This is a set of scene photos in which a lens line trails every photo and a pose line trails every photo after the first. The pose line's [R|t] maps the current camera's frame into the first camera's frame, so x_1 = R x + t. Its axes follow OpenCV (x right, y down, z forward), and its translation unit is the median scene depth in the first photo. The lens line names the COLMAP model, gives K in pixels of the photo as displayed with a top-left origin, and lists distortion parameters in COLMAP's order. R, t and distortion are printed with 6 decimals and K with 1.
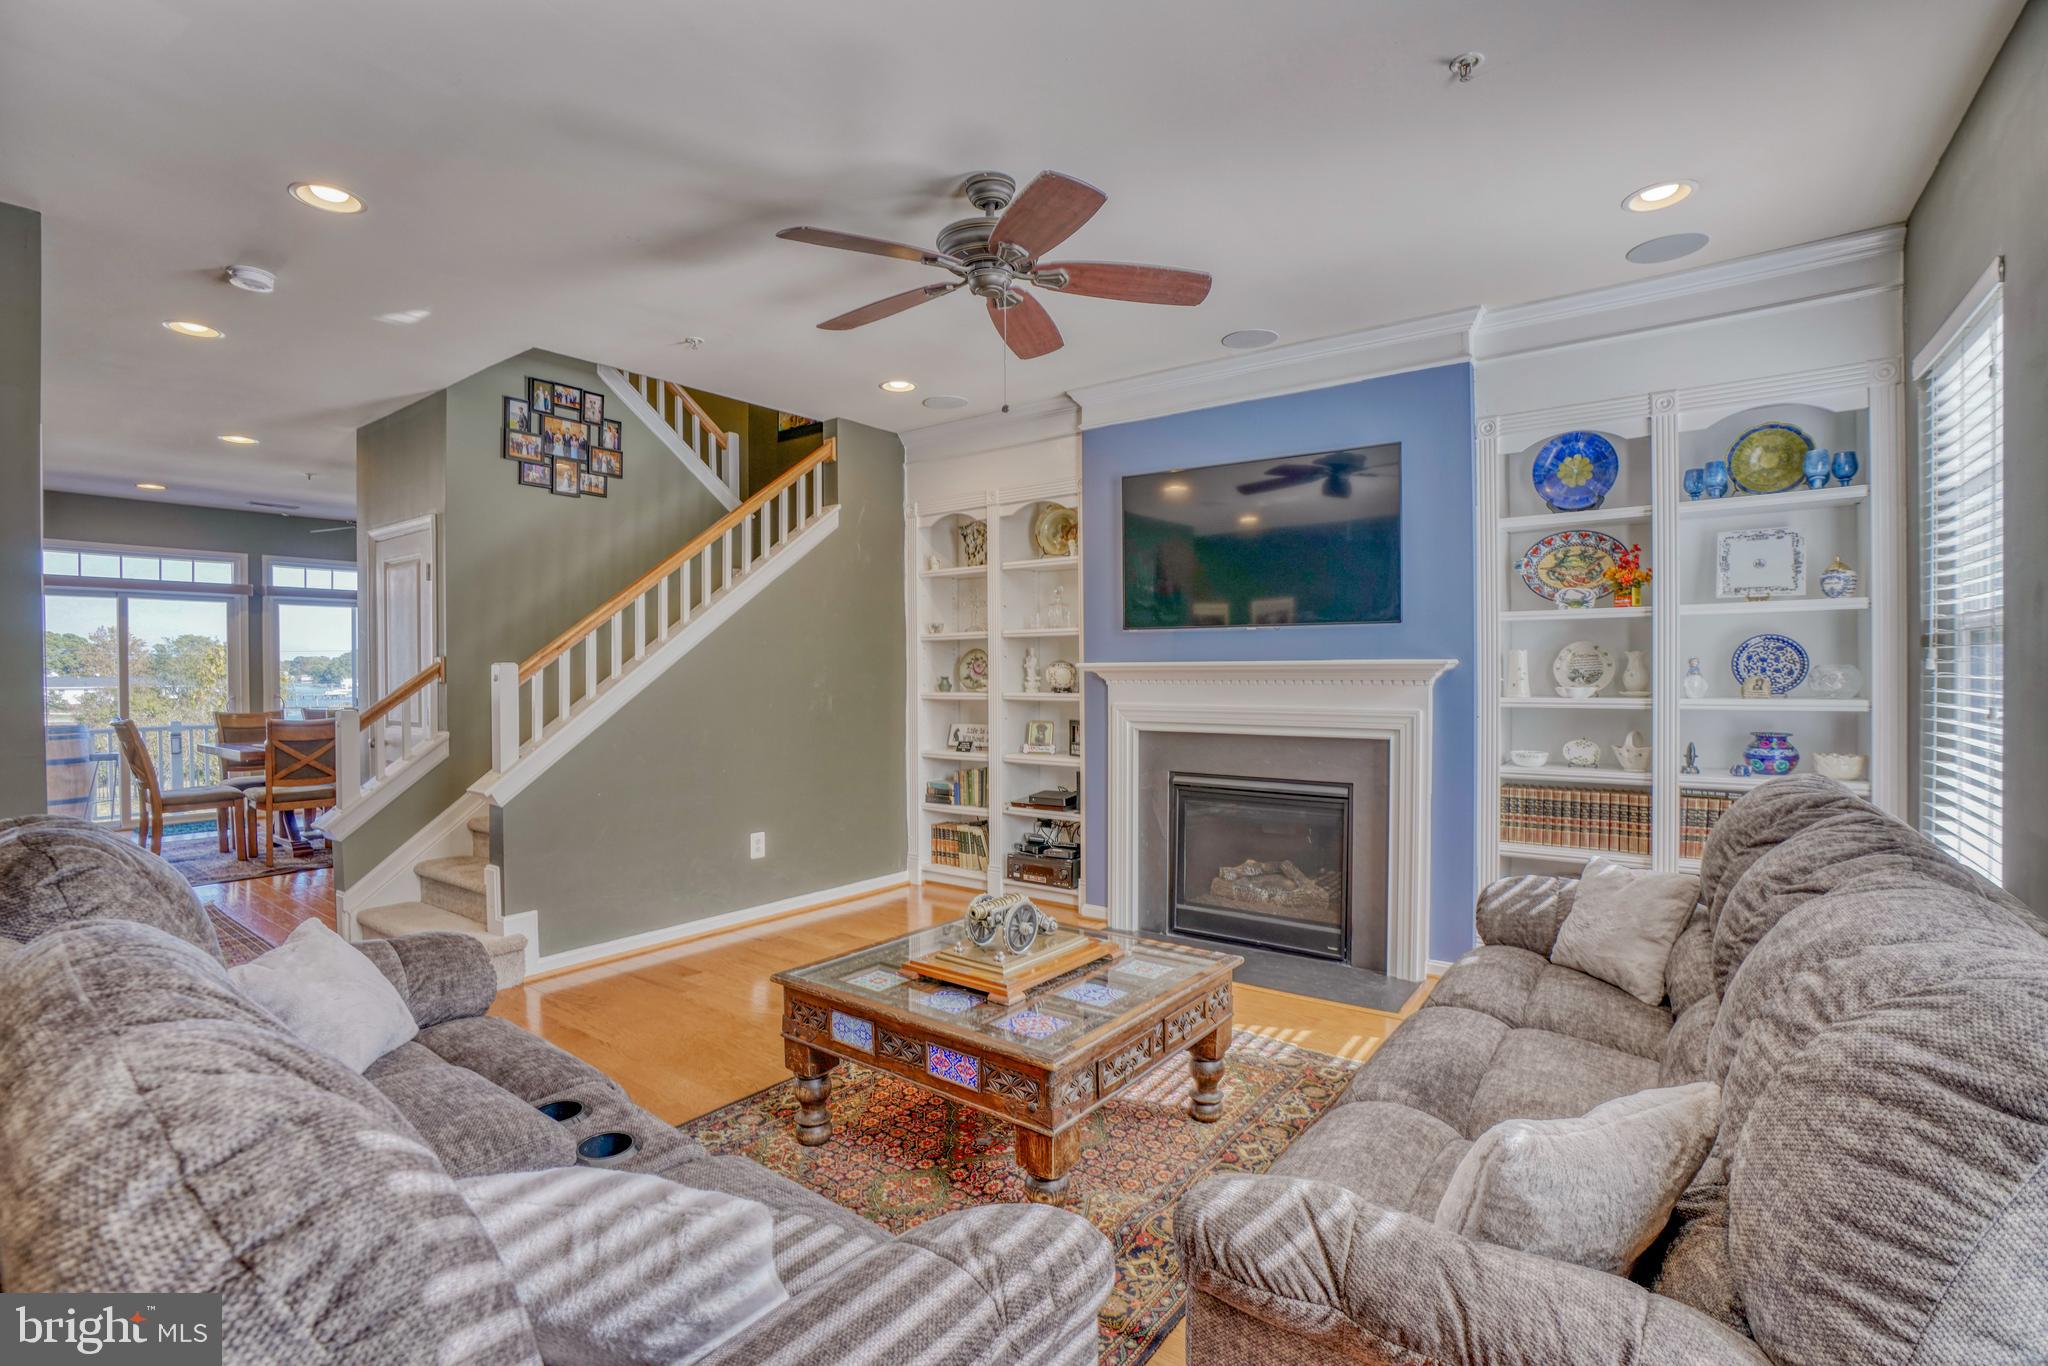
lens RADIAL K [[938.6, 0, 1010.1], [0, 938.6, 680.0], [0, 0, 1]] dist [-0.012378, 0.001766]
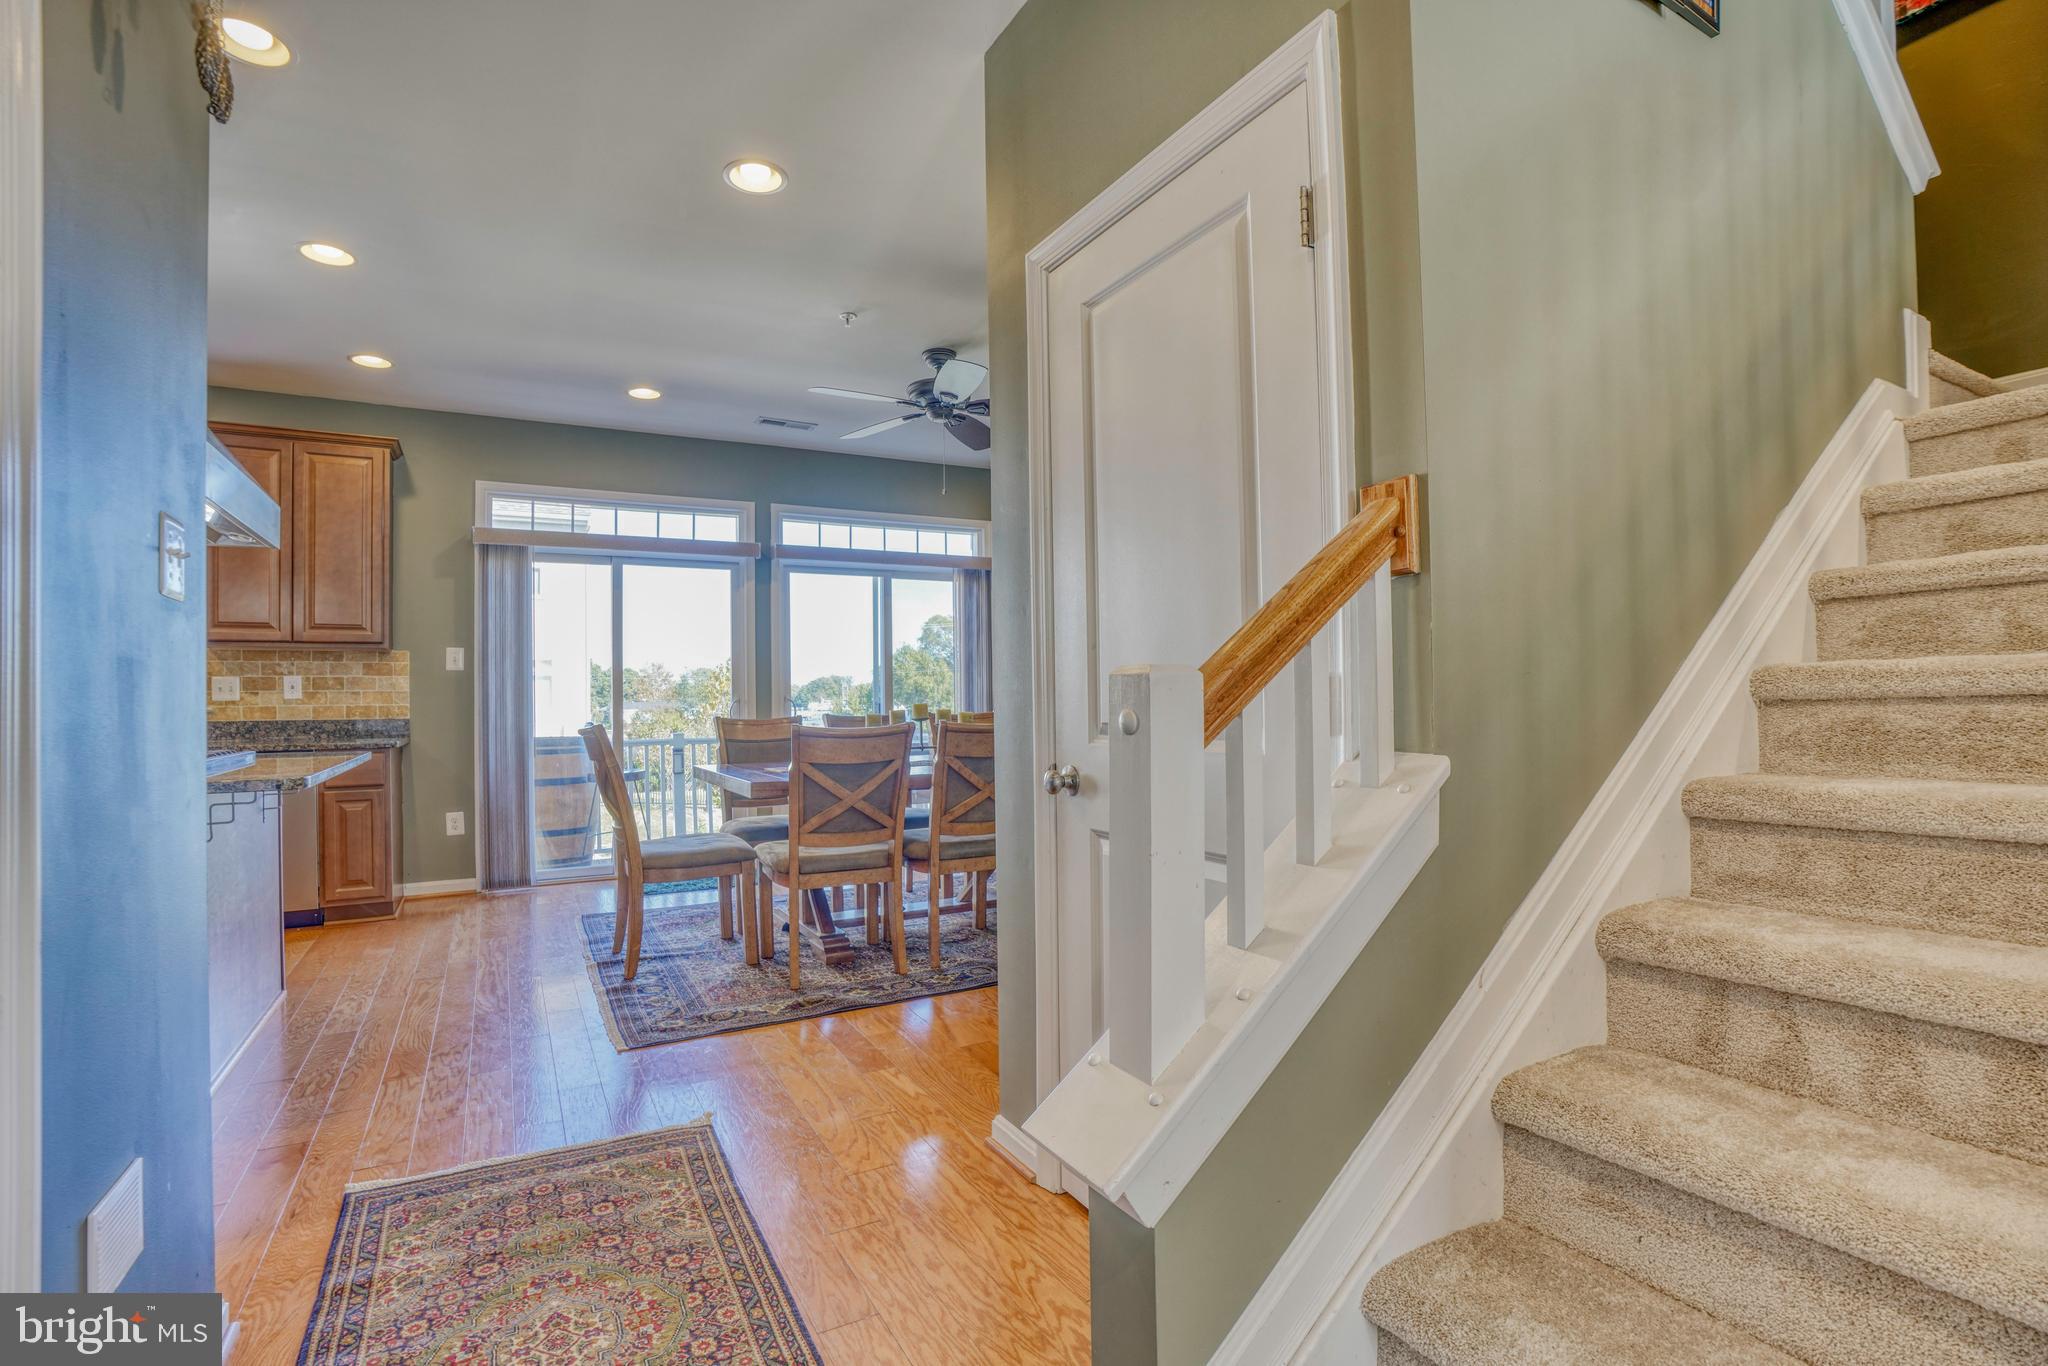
lens RADIAL K [[938.6, 0, 1028.6], [0, 938.6, 688.3], [0, 0, 1]] dist [-0.012378, 0.001766]
pose [[0.925219, -0.009970, -0.379302, -0.447909], [0.002713, 0.999803, -0.019663, 0.031960], [0.379424, 0.017163, 0.925064, 0.528815]]
